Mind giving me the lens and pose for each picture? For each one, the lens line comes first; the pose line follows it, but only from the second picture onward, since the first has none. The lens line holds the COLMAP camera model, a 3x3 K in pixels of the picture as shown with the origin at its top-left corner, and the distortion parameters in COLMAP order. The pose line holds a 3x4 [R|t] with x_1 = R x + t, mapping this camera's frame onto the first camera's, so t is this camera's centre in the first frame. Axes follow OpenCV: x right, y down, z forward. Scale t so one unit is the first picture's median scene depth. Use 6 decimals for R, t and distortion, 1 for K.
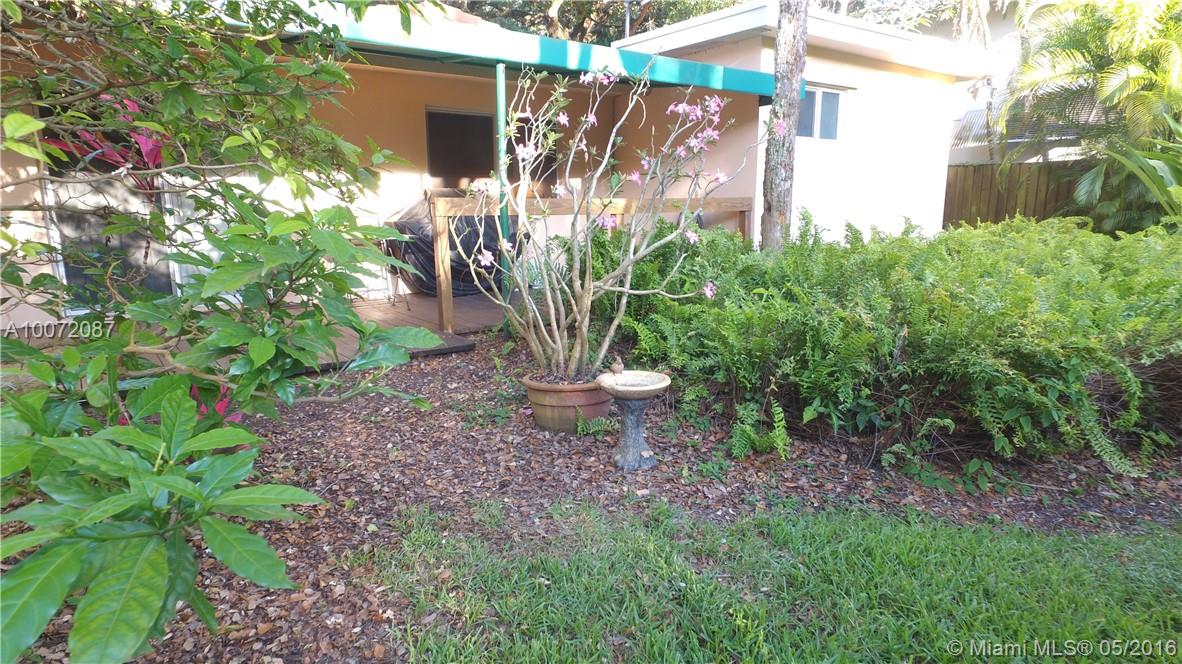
lens RADIAL K [[690.8, 0, 592.7], [0, 690.8, 331.5], [0, 0, 1]] dist [-0.005764, 0.010656]
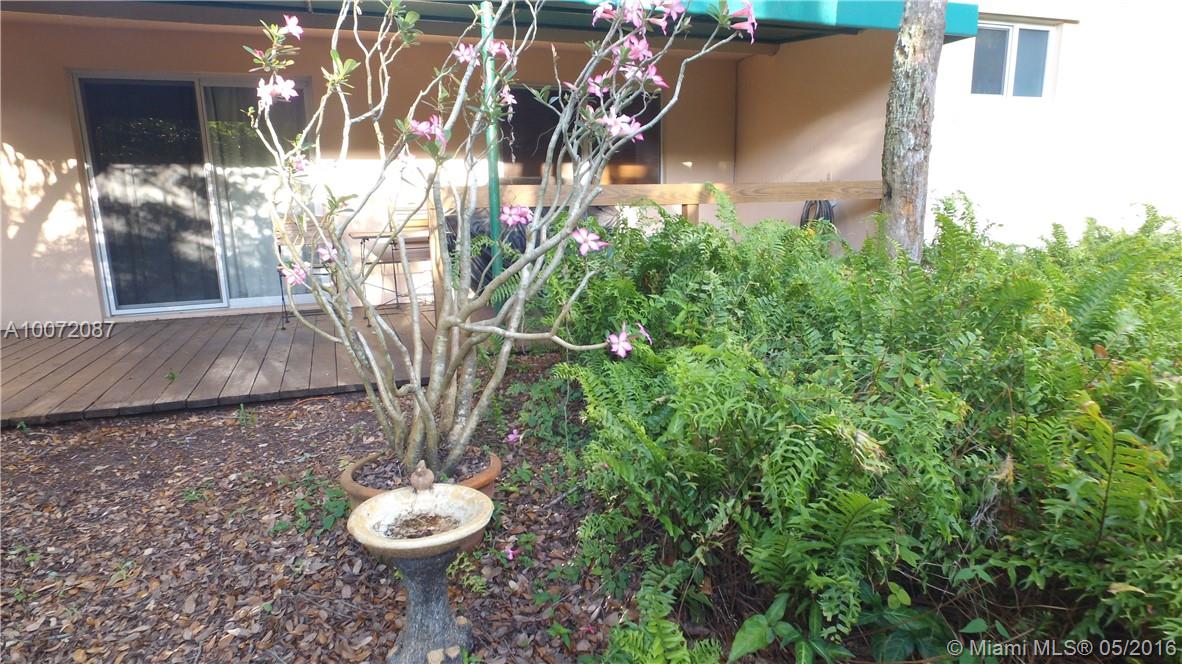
lens RADIAL K [[698.3, 0, 591.0], [0, 698.3, 332.0], [0, 0, 1]] dist [-0.014999, -0.000034]
pose [[0.959963, 0.043798, -0.276680, 0.173704], [-0.040364, 0.999021, 0.018096, -0.045511], [0.277202, -0.006204, 0.960792, 0.277601]]
